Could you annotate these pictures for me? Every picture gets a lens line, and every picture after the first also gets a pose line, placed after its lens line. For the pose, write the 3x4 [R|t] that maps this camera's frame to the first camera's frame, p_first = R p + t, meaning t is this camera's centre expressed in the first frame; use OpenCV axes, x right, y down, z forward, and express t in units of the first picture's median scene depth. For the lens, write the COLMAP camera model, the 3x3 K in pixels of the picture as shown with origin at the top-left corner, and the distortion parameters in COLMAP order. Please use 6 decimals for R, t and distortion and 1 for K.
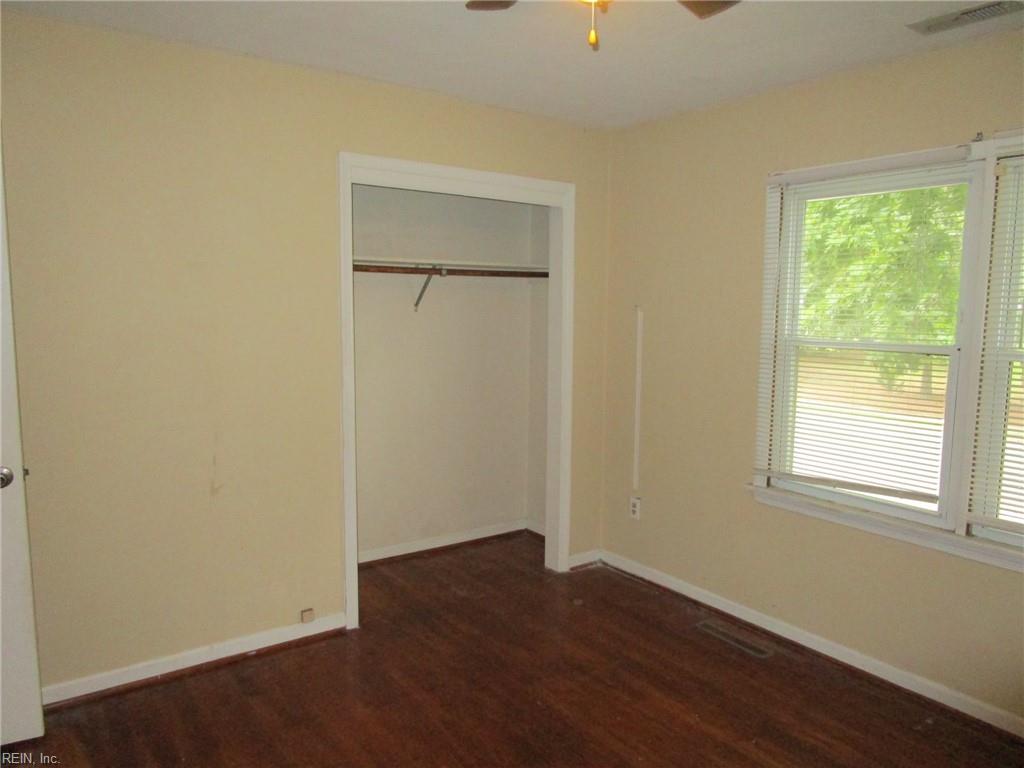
lens RADIAL K [[721.9, 0, 503.3], [0, 721.9, 386.3], [0, 0, 1]] dist [-0.005171, -0.005529]
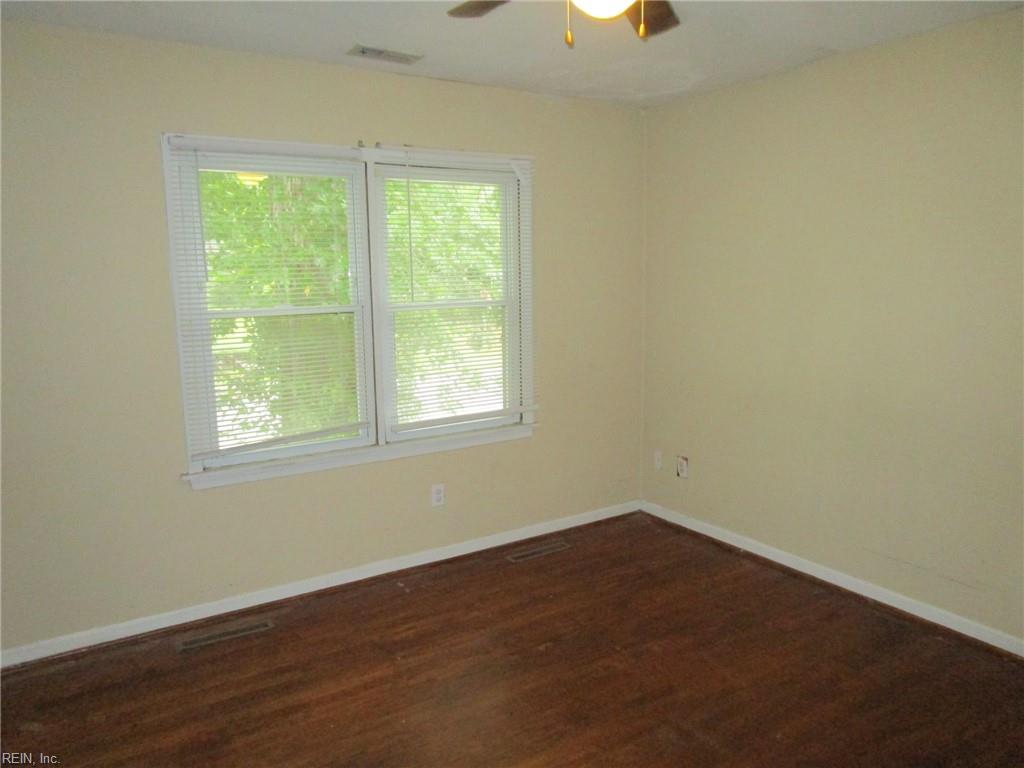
lens RADIAL K [[721.9, 0, 503.3], [0, 721.9, 386.3], [0, 0, 1]] dist [-0.005171, -0.005529]
pose [[0.066860, -0.170487, 0.983089, -0.563265], [0.132865, 0.978040, 0.160575, -0.074561], [-0.988876, 0.119882, 0.088044, 0.555358]]
